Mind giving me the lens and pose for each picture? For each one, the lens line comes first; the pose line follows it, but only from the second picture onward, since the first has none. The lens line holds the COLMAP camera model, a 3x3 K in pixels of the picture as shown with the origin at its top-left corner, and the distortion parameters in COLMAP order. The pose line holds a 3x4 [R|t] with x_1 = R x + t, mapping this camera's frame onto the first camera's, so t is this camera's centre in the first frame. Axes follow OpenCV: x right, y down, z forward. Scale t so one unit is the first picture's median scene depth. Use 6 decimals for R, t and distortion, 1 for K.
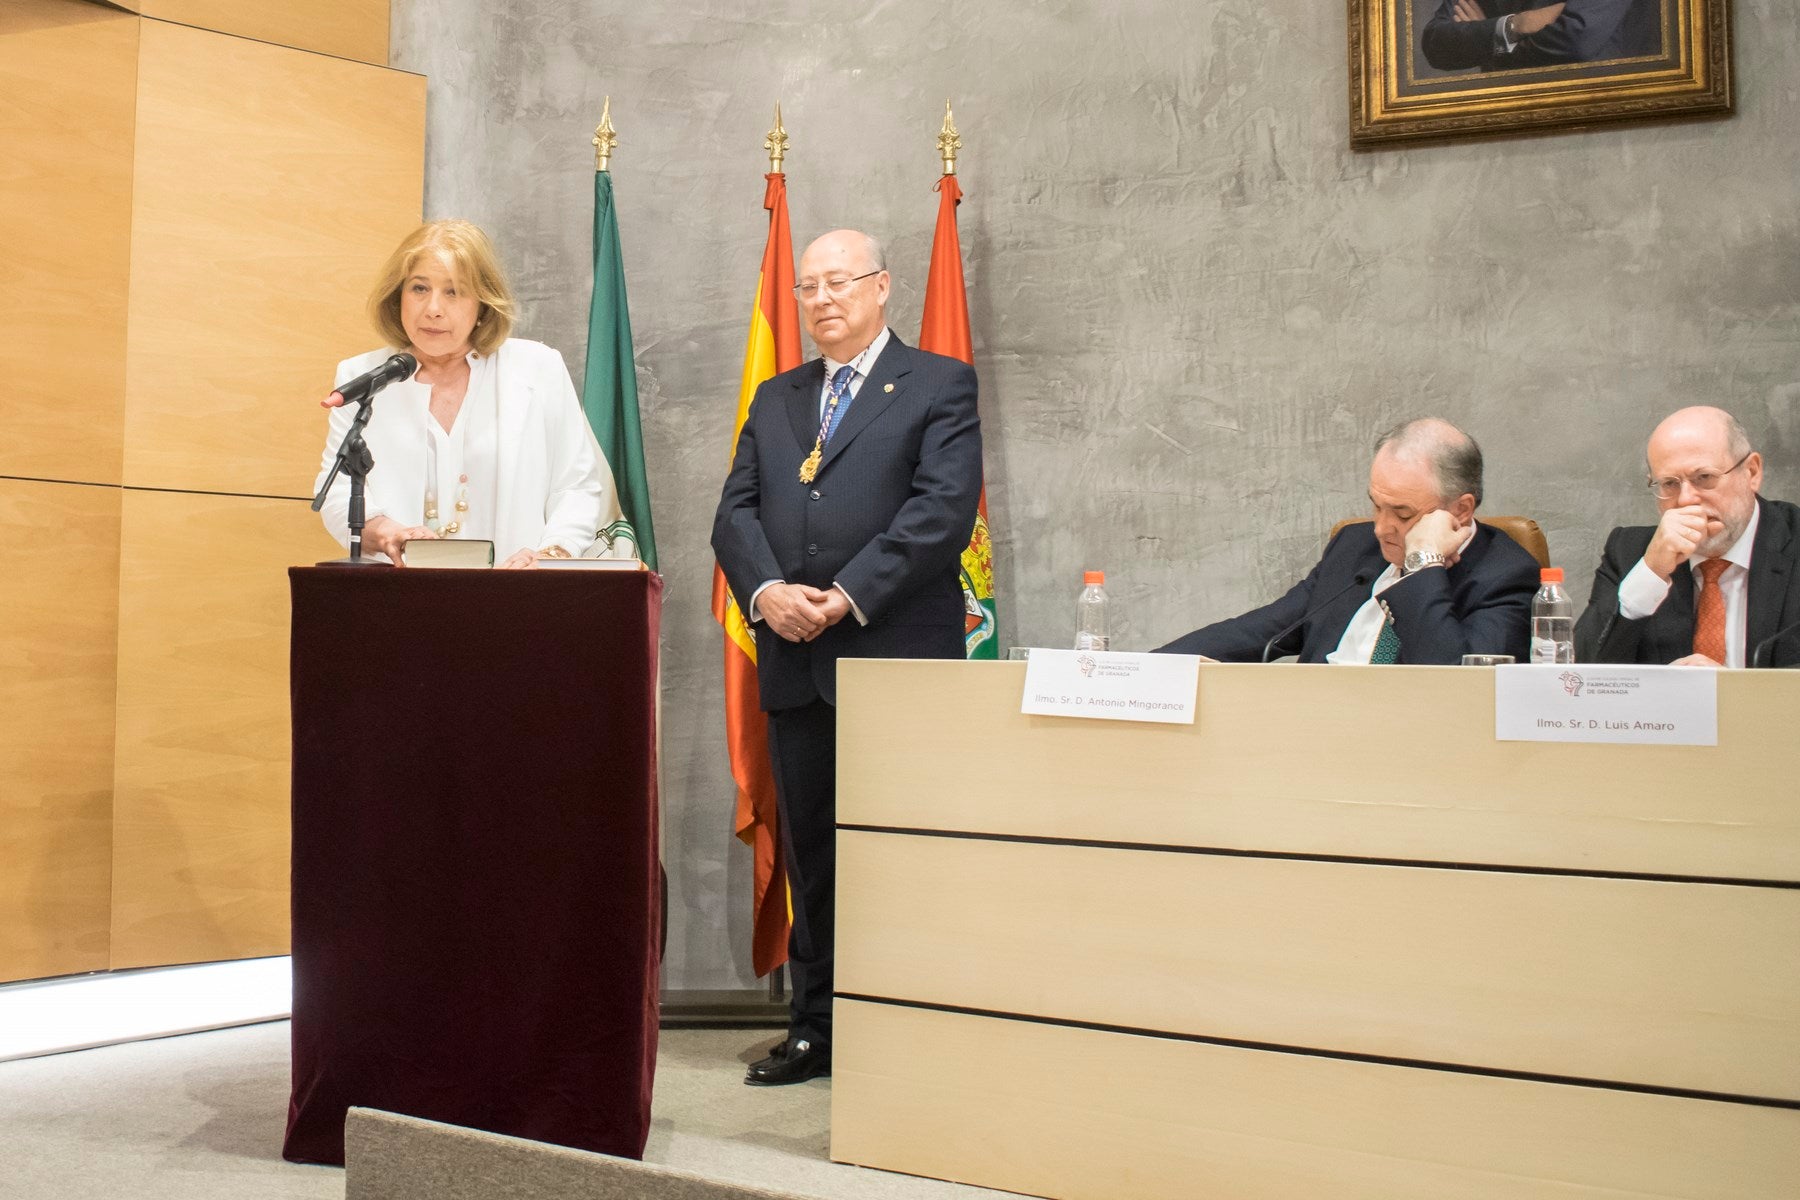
lens RADIAL K [[2410.3, 0, 541.7], [0, 2410.3, 491.5], [0, 0, 1]] dist [-0.087923, 0.019390]
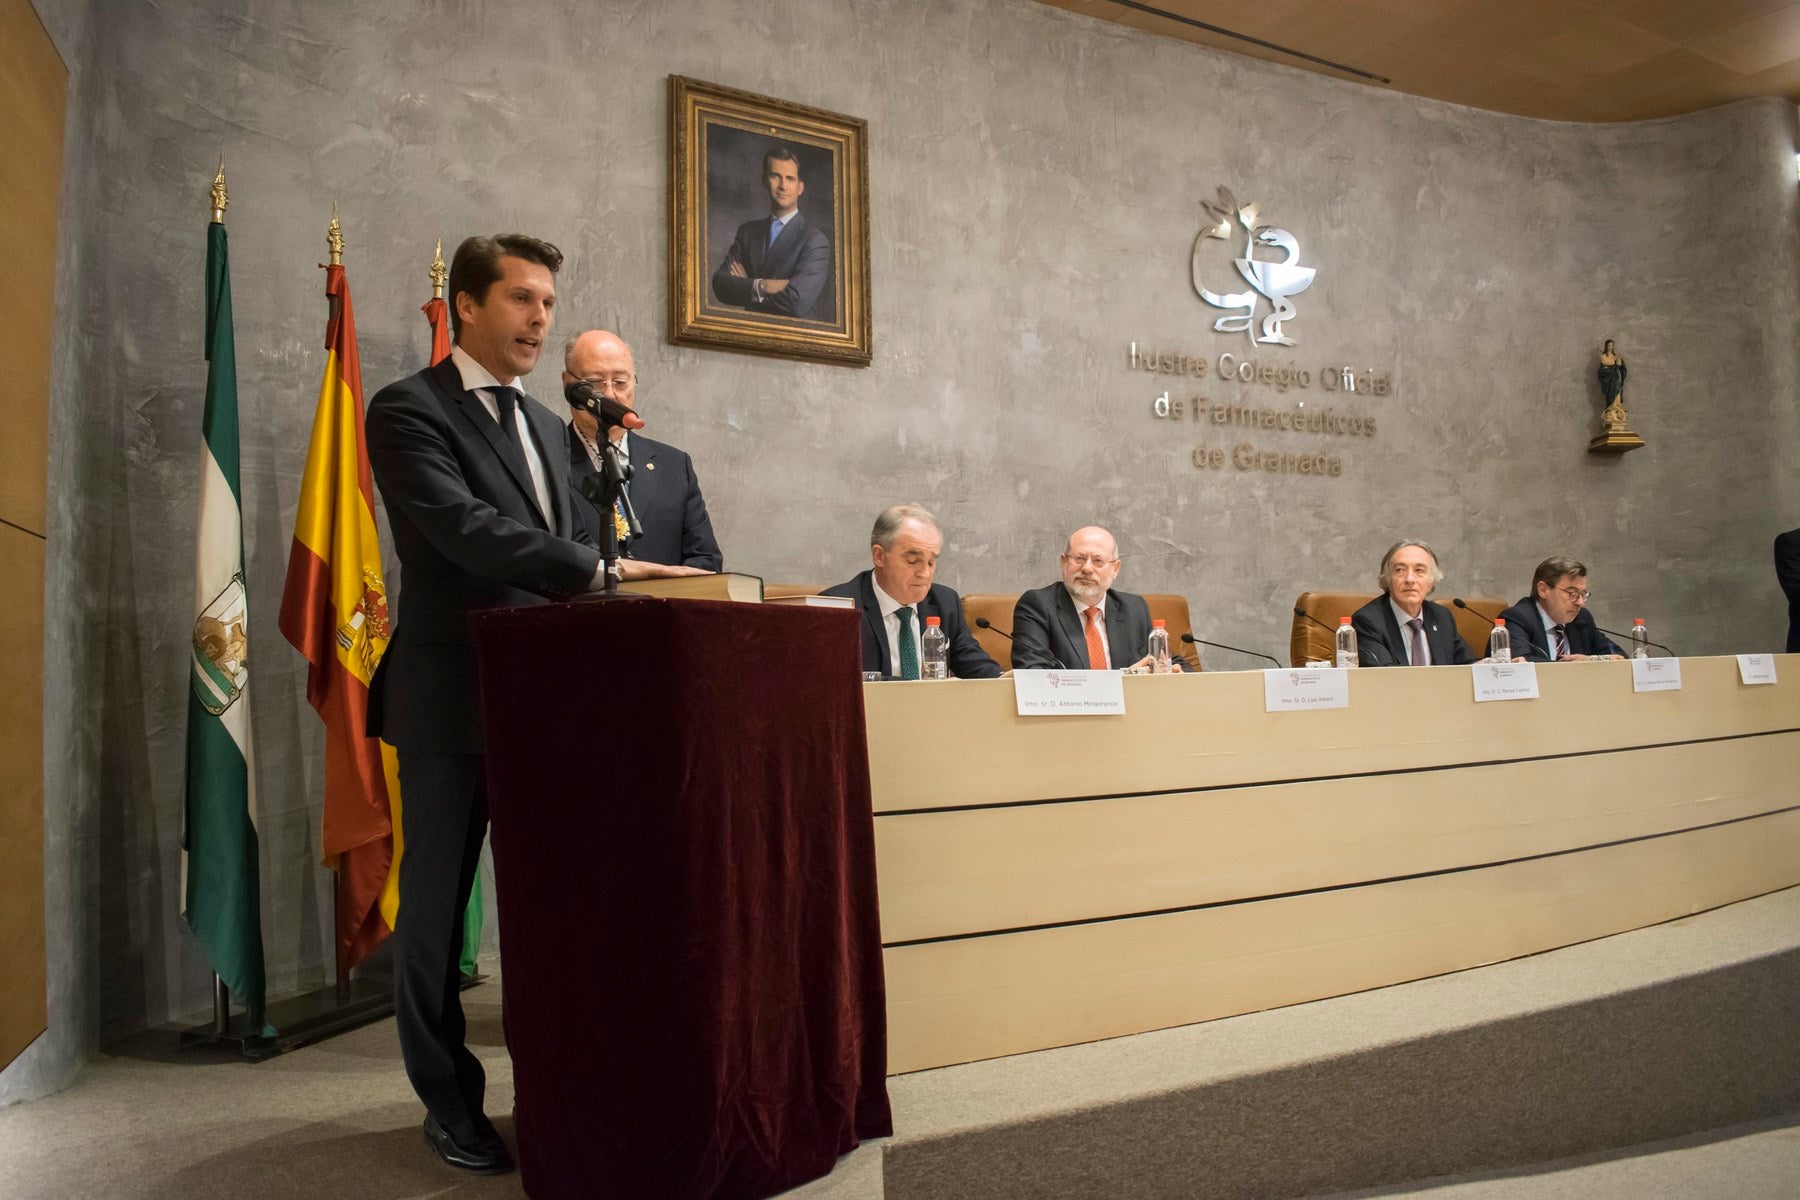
lens RADIAL K [[1404.5, 0, 900.0], [0, 1404.5, 600.0], [0, 0, 1]] dist [-0.096255, 0.015669]
pose [[0.372071, 0.025670, 0.927849, -0.414519], [-0.031300, 0.999396, -0.015098, 0.027364], [-0.927676, -0.023424, 0.372650, 0.528961]]
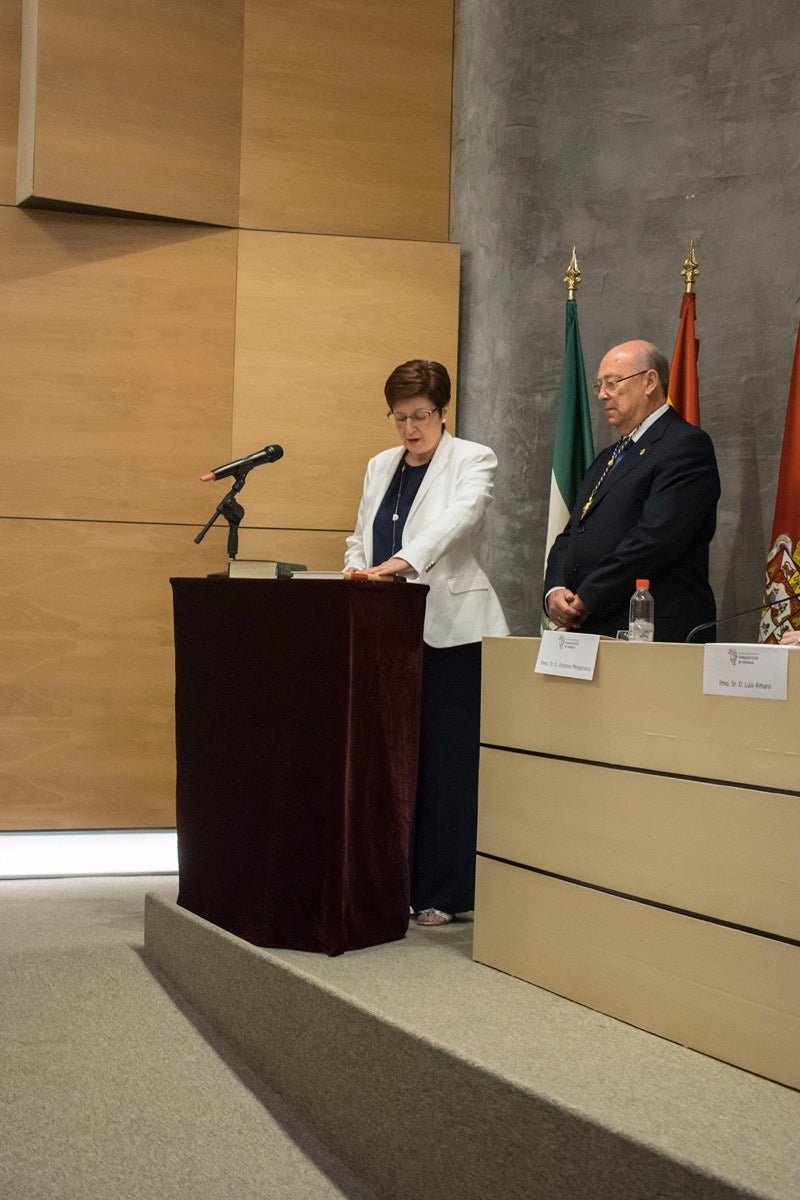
lens RADIAL K [[2005.7, 0, 283.8], [0, 2005.7, 570.5], [0, 0, 1]] dist [-0.040435, -0.044159]
pose [[0.866613, -0.004128, -0.498964, 0.490068], [0.019788, 0.999463, 0.026101, -0.006441], [0.498588, -0.032493, 0.866230, -0.131672]]
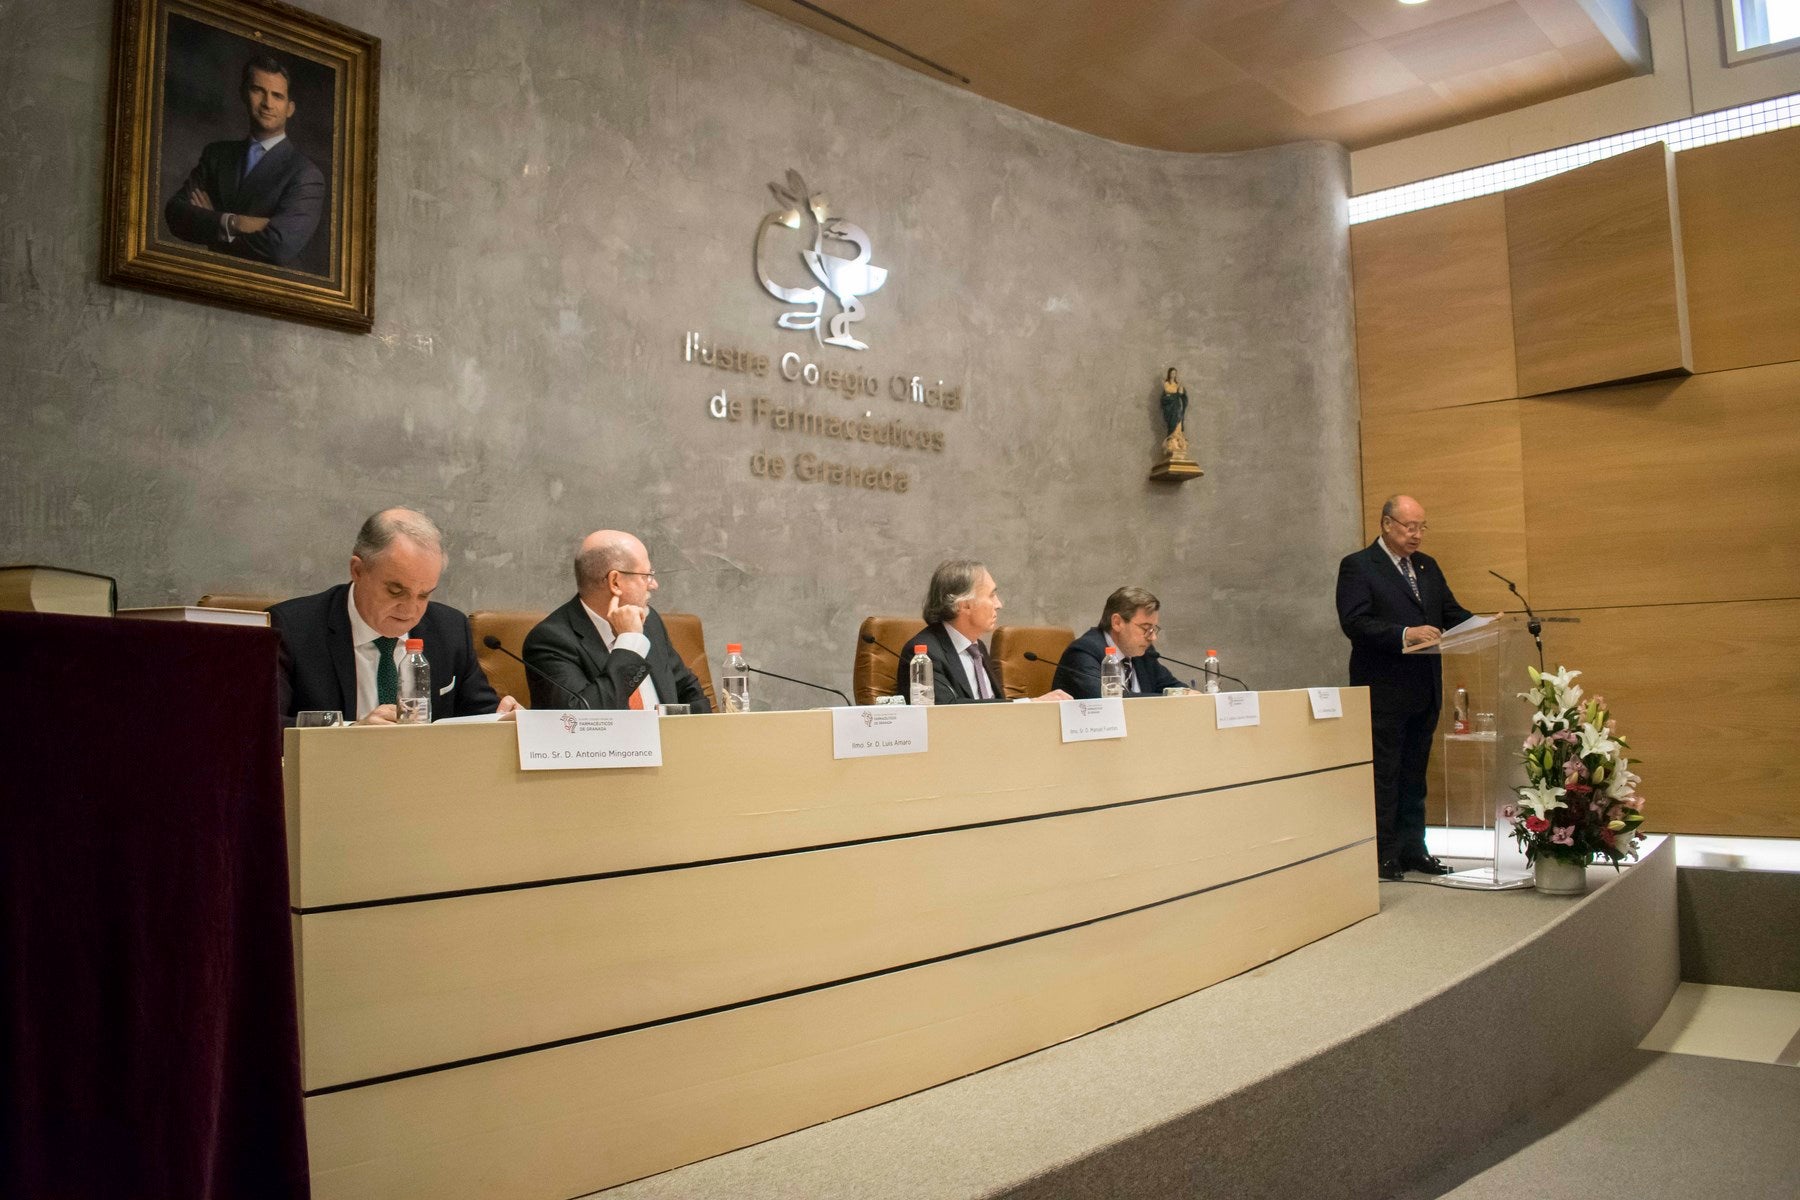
lens RADIAL K [[1404.5, 0, 900.0], [0, 1404.5, 600.0], [0, 0, 1]] dist [-0.096255, 0.015669]
pose [[0.064870, 0.044347, 0.996908, -0.290047], [-0.042500, 0.998228, -0.041640, 0.024428], [-0.996988, -0.039668, 0.066639, 0.552230]]
